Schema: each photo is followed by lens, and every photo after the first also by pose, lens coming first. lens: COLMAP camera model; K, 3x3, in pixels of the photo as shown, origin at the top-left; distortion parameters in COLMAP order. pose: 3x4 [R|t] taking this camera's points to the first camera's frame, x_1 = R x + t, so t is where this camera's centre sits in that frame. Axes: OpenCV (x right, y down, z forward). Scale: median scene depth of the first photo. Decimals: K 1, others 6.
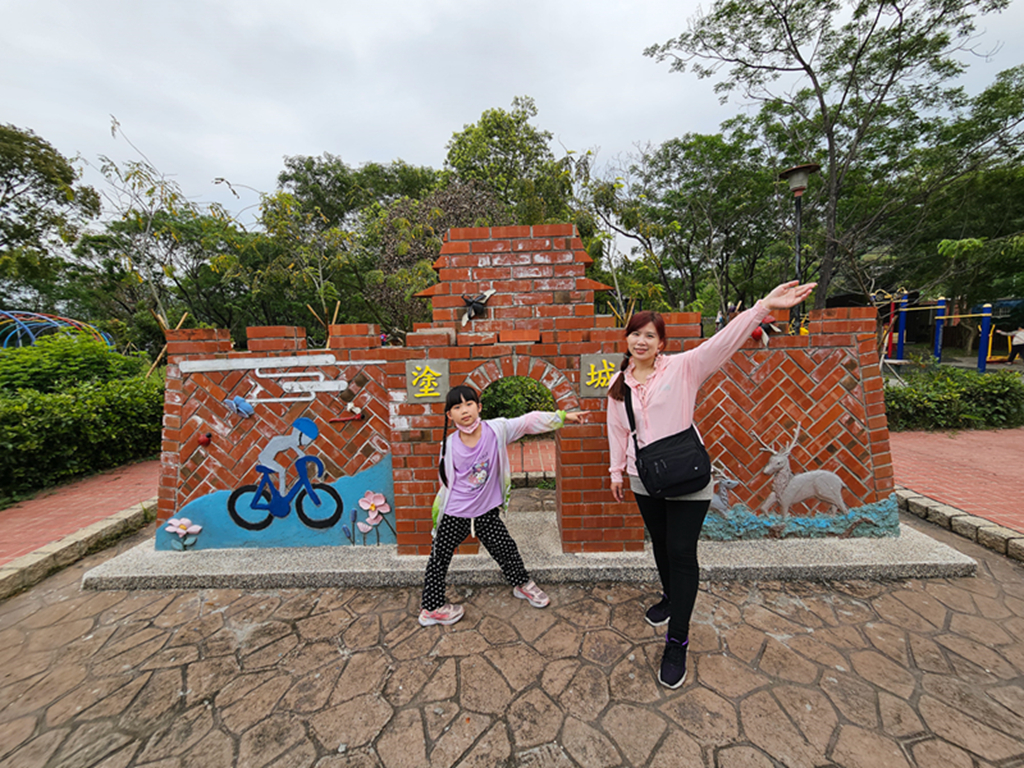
lens RADIAL K [[419.6, 0, 514.5], [0, 419.6, 387.1], [0, 0, 1]] dist [-0.011167, 0.005017]
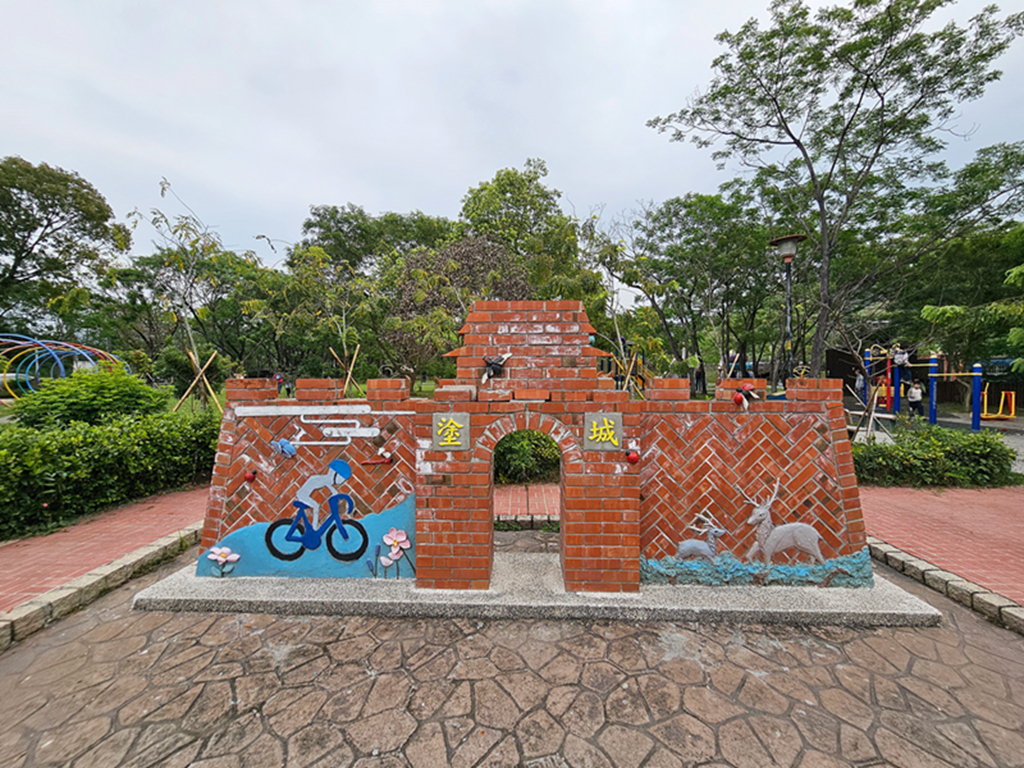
lens RADIAL K [[419.6, 0, 514.5], [0, 419.6, 387.1], [0, 0, 1]] dist [-0.011167, 0.005017]
pose [[0.999451, 0.032025, -0.008433, -0.025611], [-0.032669, 0.995170, -0.092570, -0.032392], [0.005428, 0.092795, 0.995670, -0.143336]]
